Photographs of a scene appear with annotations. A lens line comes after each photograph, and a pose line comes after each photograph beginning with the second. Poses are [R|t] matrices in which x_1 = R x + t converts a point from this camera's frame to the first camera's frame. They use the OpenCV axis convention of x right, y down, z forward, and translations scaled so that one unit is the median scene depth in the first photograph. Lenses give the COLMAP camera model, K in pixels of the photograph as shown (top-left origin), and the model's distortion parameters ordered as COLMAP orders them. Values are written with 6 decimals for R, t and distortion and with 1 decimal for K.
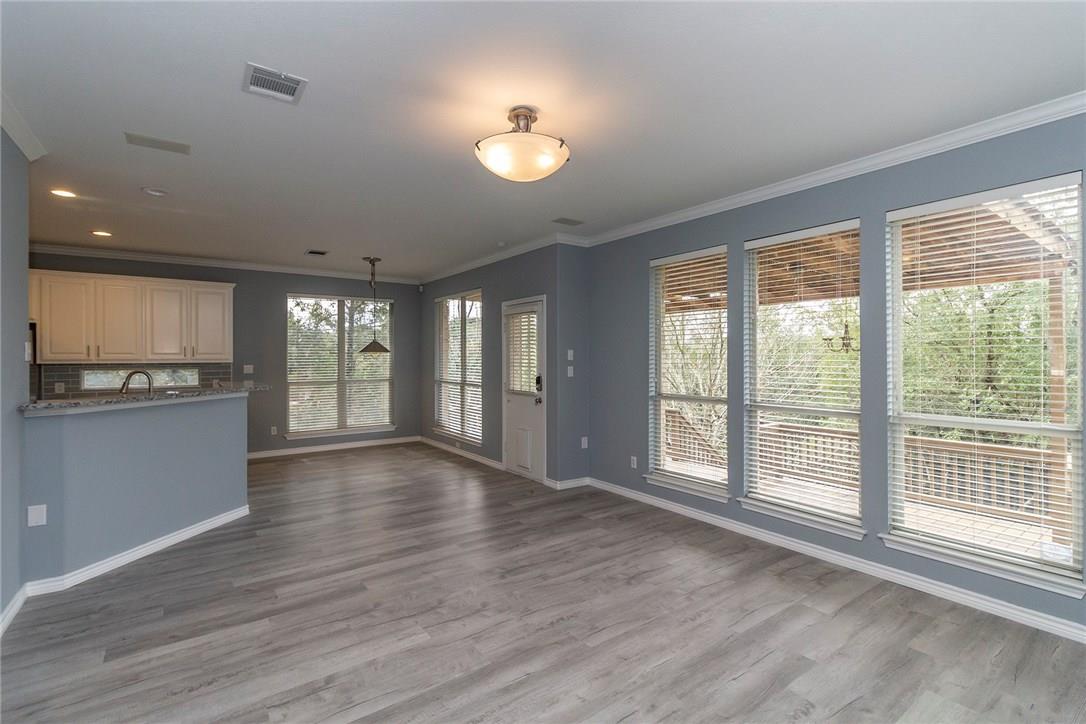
lens RADIAL K [[502.6, 0, 544.2], [0, 502.6, 355.2], [0, 0, 1]] dist [0.018704, -0.000783]
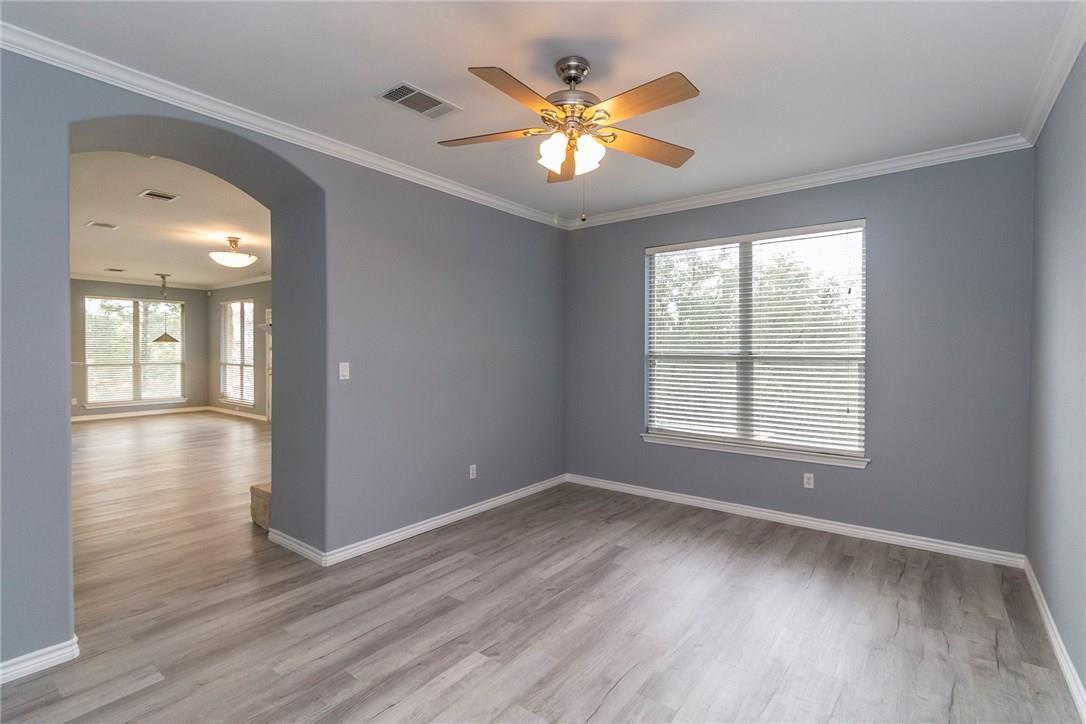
lens RADIAL K [[502.6, 0, 544.2], [0, 502.6, 355.2], [0, 0, 1]] dist [0.018704, -0.000783]
pose [[0.956259, 0.001381, 0.292519, 0.221416], [-0.006046, 0.999869, 0.015042, 0.003145], [-0.292460, -0.016152, 0.956141, -0.565323]]
